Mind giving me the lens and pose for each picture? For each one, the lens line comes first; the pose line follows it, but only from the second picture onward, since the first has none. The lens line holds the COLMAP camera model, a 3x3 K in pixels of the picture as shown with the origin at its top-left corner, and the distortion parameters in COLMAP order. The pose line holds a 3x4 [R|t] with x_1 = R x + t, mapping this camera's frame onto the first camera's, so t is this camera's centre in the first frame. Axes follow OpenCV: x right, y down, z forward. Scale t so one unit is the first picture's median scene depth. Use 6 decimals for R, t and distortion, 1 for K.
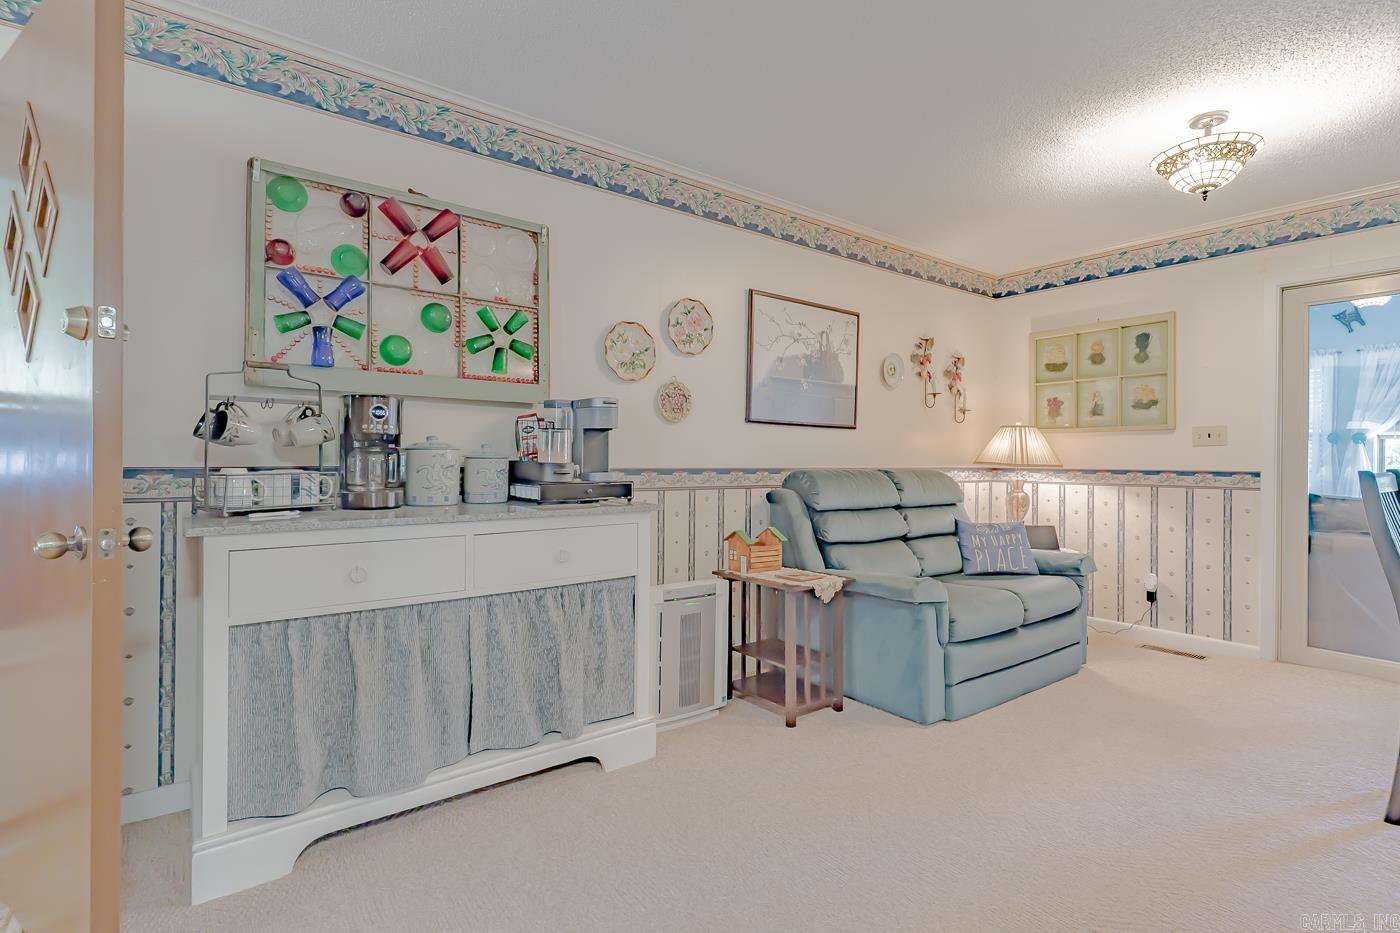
lens RADIAL K [[670.6, 0, 700.0], [0, 670.6, 466.5], [0, 0, 1]] dist [-0.000120, 0.000042]
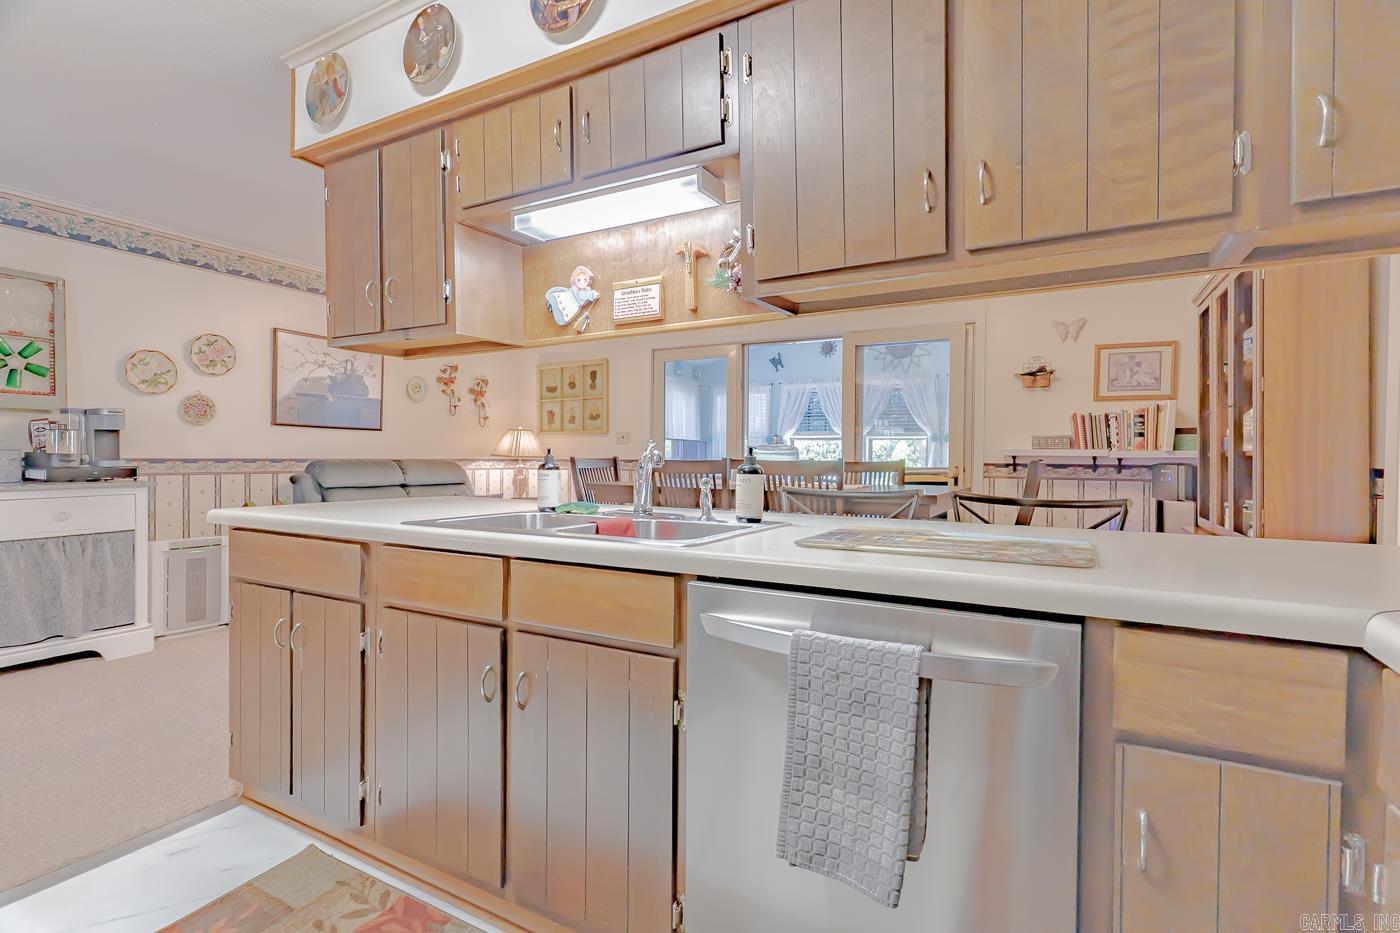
lens RADIAL K [[662.0, 0, 696.3], [0, 662.0, 469.0], [0, 0, 1]] dist [0.001984, -0.000175]
pose [[0.917036, -0.010000, 0.398678, 0.364085], [0.006339, 0.999925, 0.010501, 0.016914], [-0.398753, -0.007102, 0.917031, -0.660020]]
